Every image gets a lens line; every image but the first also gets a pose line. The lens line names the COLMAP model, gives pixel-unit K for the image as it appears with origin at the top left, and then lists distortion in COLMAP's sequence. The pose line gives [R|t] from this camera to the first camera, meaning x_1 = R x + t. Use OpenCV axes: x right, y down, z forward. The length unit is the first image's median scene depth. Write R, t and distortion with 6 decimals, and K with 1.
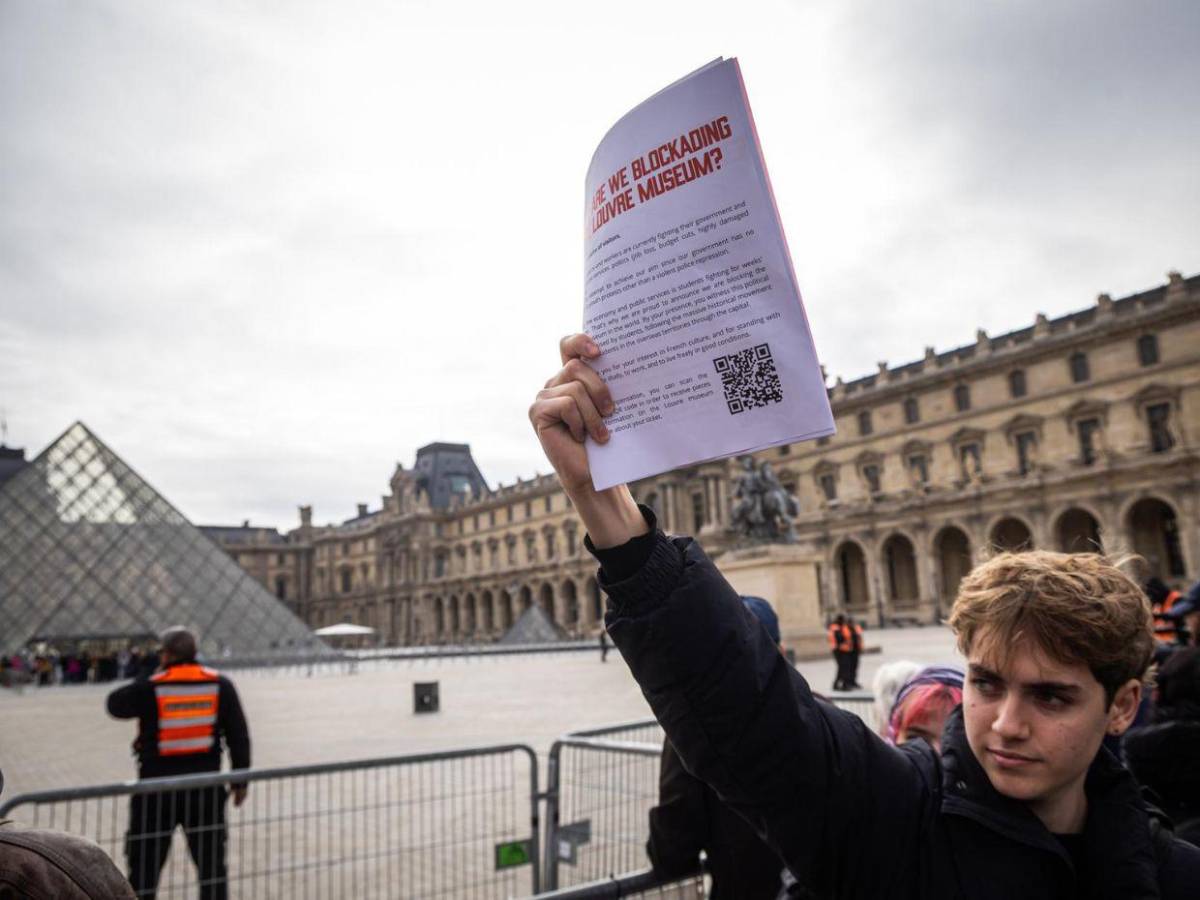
lens RADIAL K [[932.4, 0, 611.1], [0, 932.4, 454.3], [0, 0, 1]] dist [-0.100215, 0.071252]
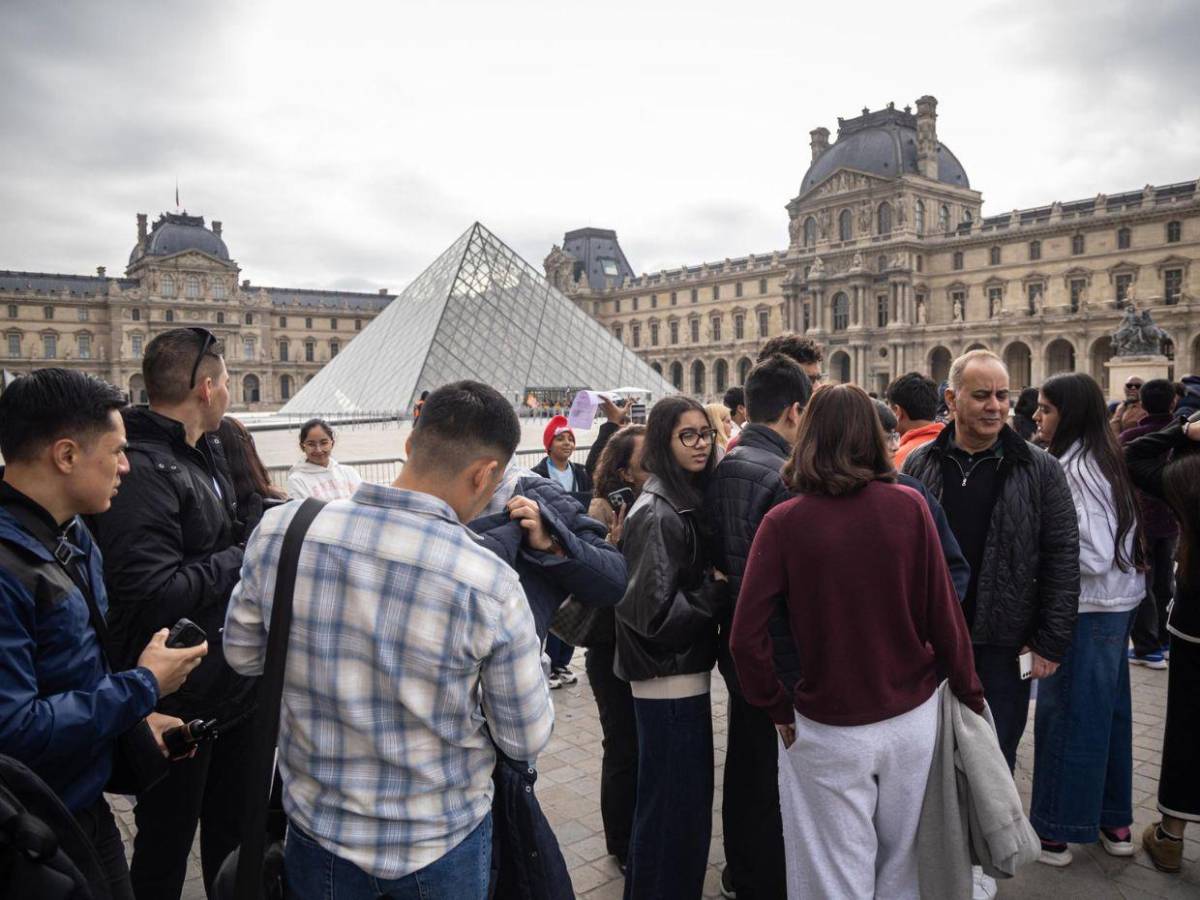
lens RADIAL K [[932.4, 0, 611.1], [0, 932.4, 454.3], [0, 0, 1]] dist [-0.100215, 0.071252]
pose [[0.998505, 0.044204, 0.032143, -0.303630], [-0.050596, 0.970006, 0.237757, -0.026983], [-0.020670, -0.239028, 0.970793, -0.248925]]
